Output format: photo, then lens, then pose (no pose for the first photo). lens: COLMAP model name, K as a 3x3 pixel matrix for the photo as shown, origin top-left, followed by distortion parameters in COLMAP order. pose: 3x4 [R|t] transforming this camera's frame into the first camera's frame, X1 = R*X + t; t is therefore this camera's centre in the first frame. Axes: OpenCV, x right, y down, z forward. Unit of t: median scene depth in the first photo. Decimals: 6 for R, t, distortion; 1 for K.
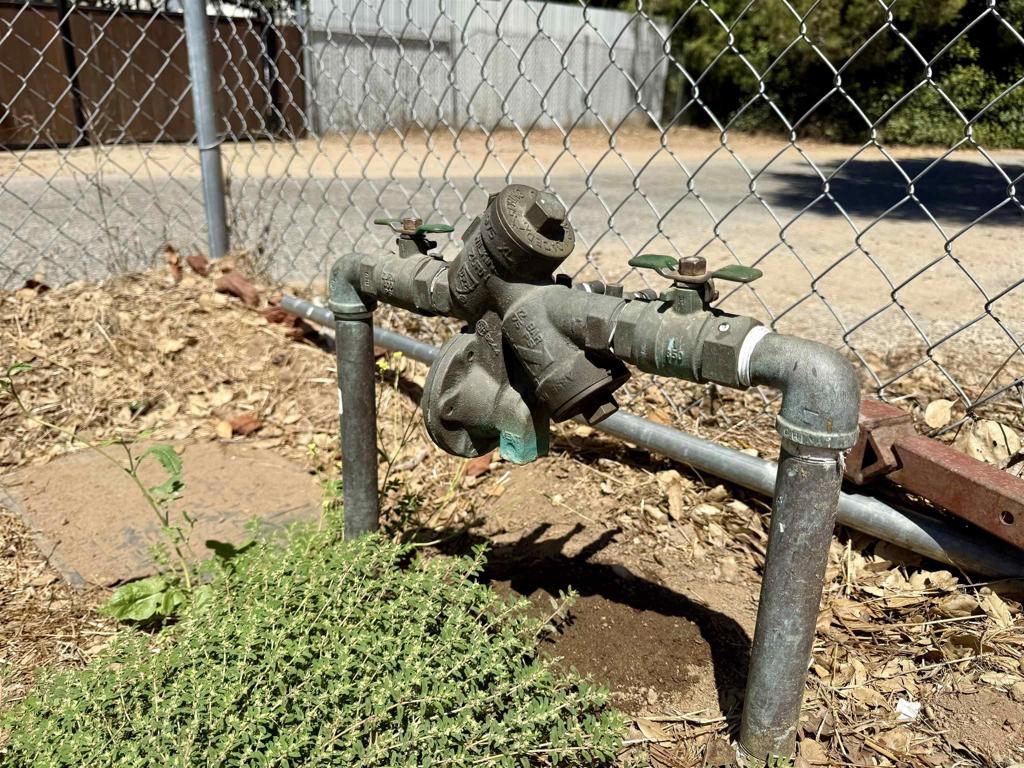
lens RADIAL K [[705.1, 0, 445.2], [0, 705.1, 383.7], [0, 0, 1]] dist [0.125948, -0.218604]
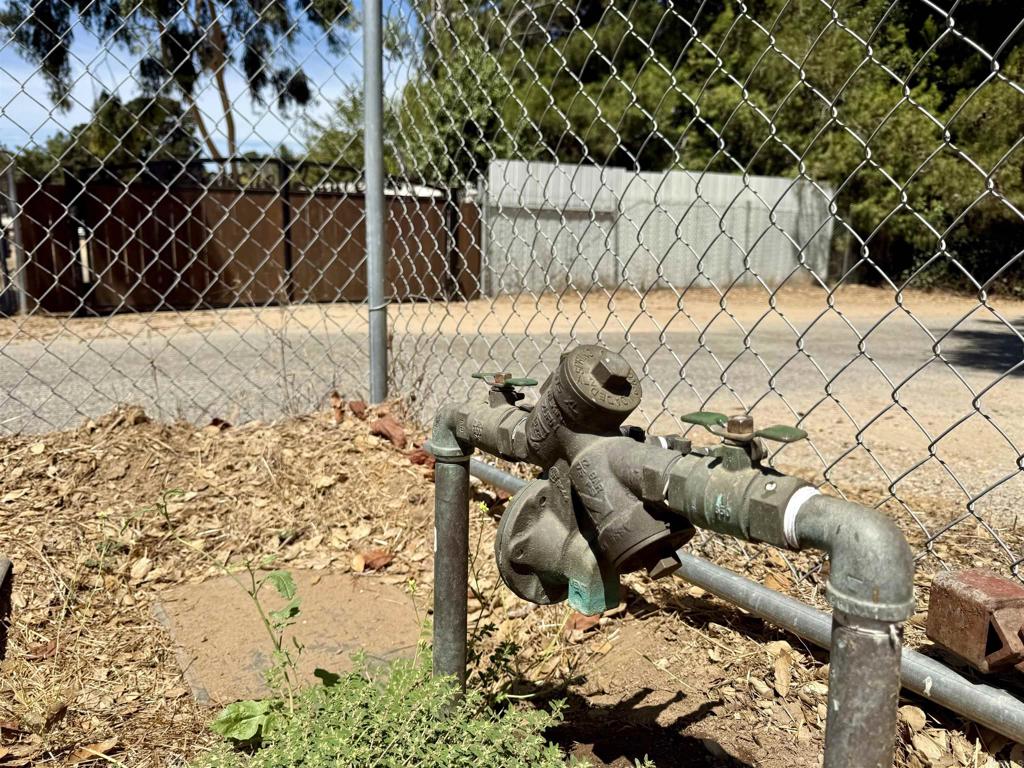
lens RADIAL K [[729.8, 0, 508.6], [0, 729.8, 392.7], [0, 0, 1]] dist [0.081449, -0.128806]
pose [[0.977440, 0.023854, -0.209860, 0.150598], [-0.063709, 0.980621, -0.185267, 0.004635], [0.201374, 0.194458, 0.960018, -0.055590]]
